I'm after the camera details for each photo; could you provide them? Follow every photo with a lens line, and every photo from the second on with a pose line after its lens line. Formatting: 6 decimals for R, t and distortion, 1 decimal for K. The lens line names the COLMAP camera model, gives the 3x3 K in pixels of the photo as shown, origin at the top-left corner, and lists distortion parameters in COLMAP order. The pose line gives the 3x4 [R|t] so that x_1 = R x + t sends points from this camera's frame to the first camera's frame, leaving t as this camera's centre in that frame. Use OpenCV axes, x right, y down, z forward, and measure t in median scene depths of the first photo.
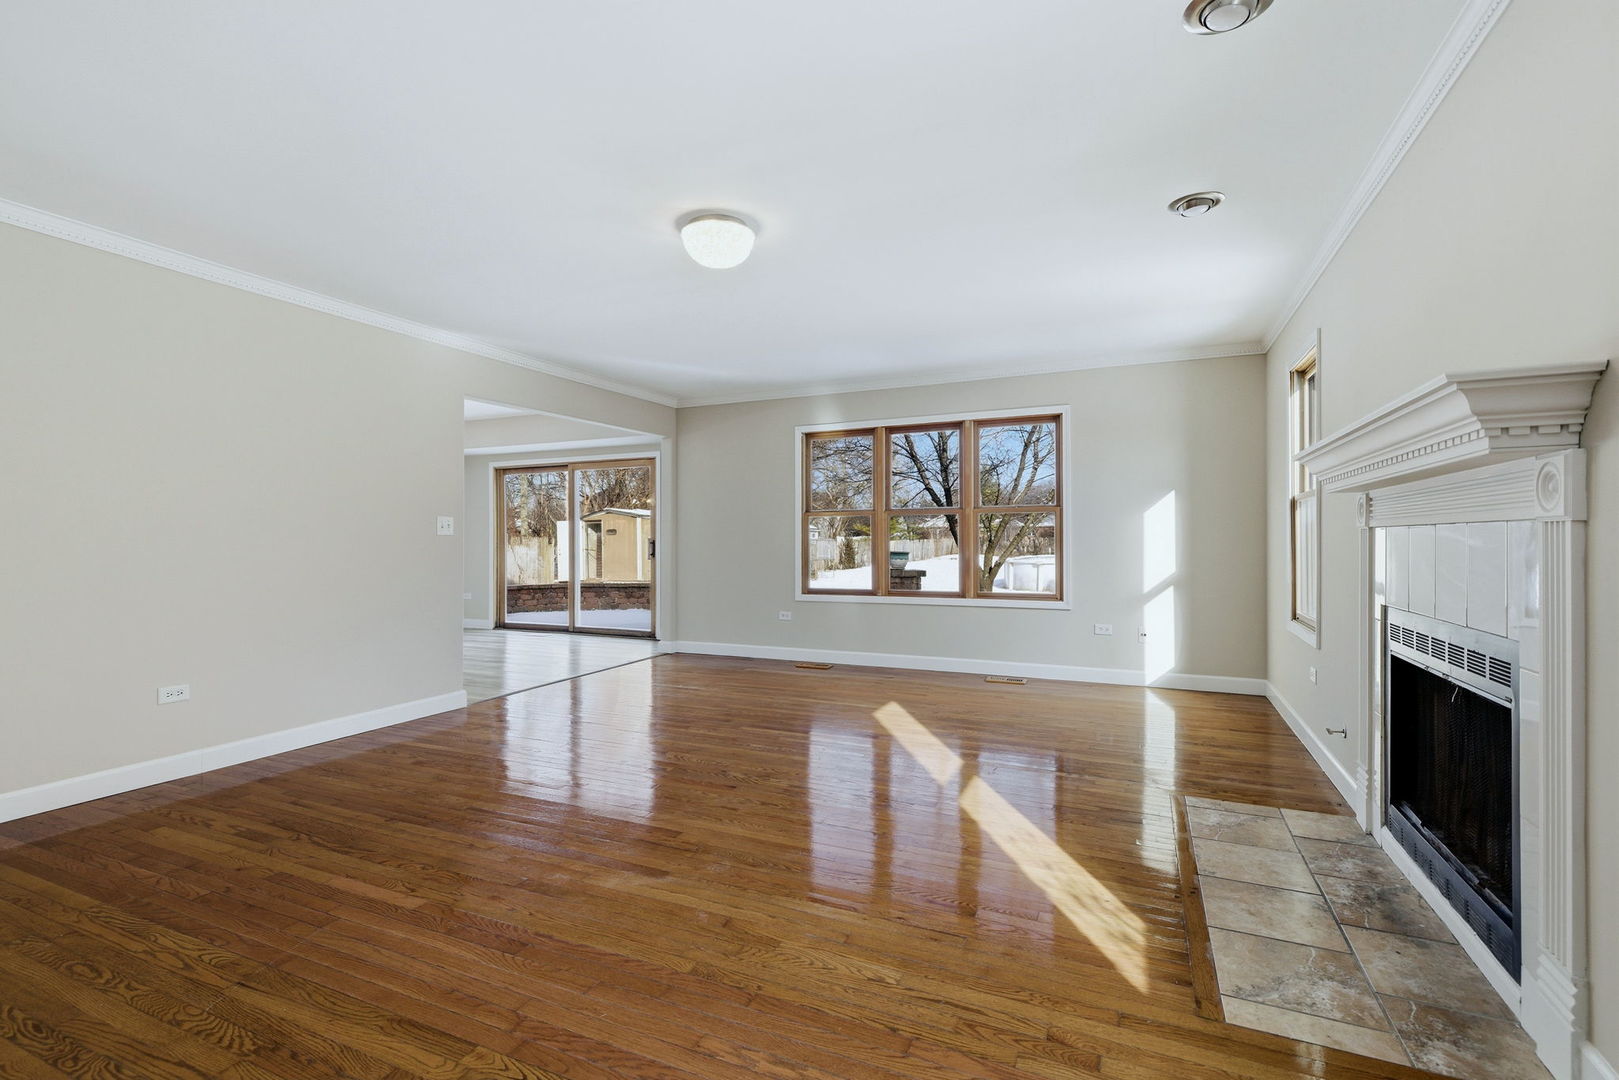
lens RADIAL K [[754.1, 0, 806.8], [0, 754.1, 536.1], [0, 0, 1]] dist [-0.000904, 0.000260]
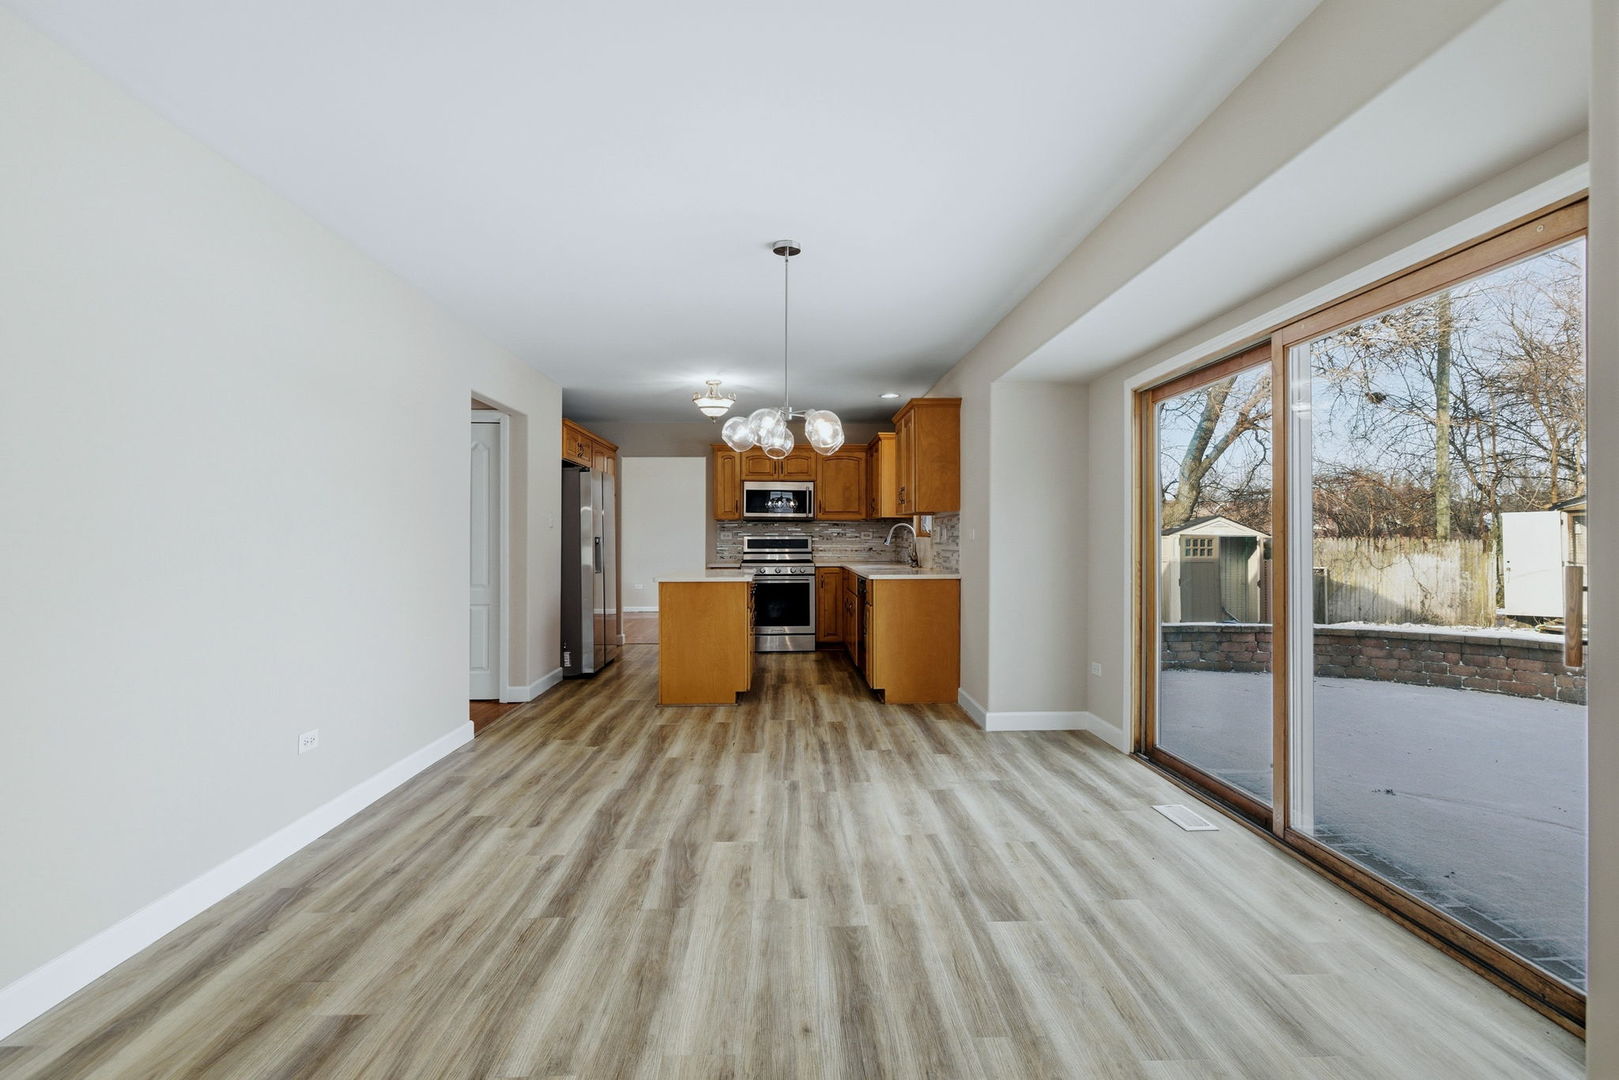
lens RADIAL K [[754.1, 0, 805.2], [0, 754.1, 532.1], [0, 0, 1]] dist [-0.000904, 0.000260]
pose [[0.437487, -0.002168, -0.899222, -0.061671], [-0.002084, 0.999992, -0.003425, -0.002897], [0.899222, 0.003373, 0.437479, 0.390190]]
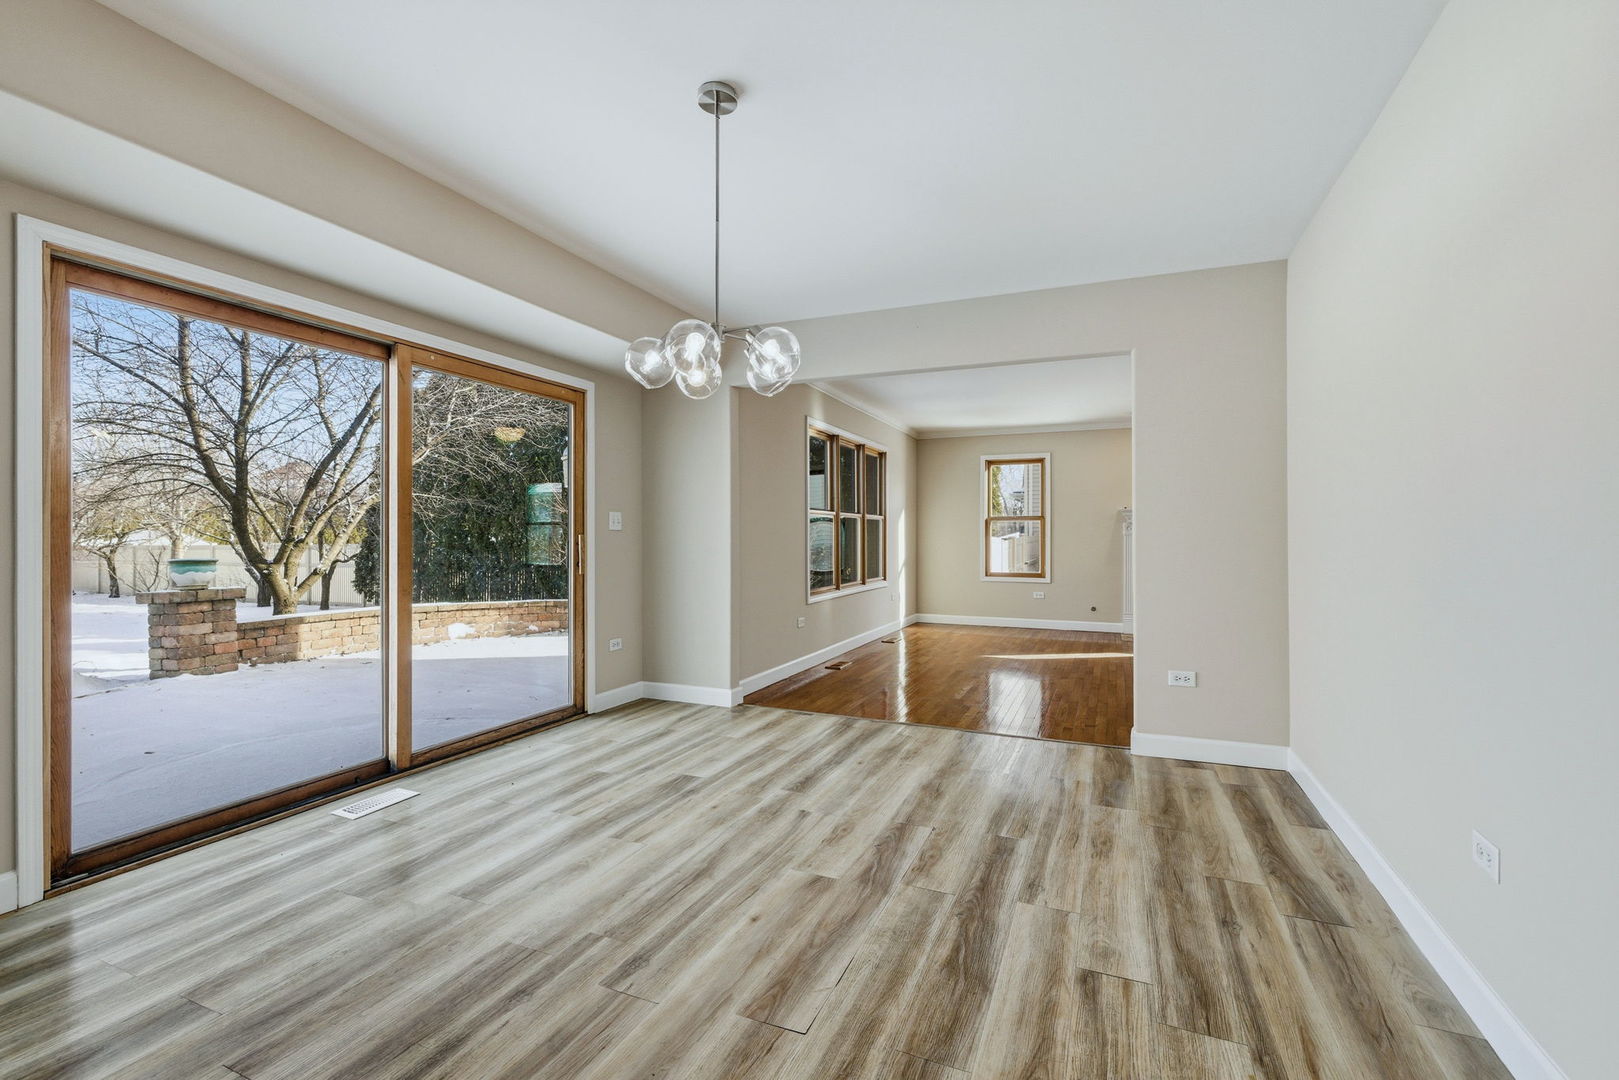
lens RADIAL K [[754.1, 0, 811.4], [0, 754.1, 540.5], [0, 0, 1]] dist [-0.000904, 0.000260]
pose [[-0.028225, 0.002379, 0.999599, -0.415429], [-0.002815, 0.999993, -0.002459, 0.004869], [-0.999598, -0.002883, -0.028218, 0.466443]]
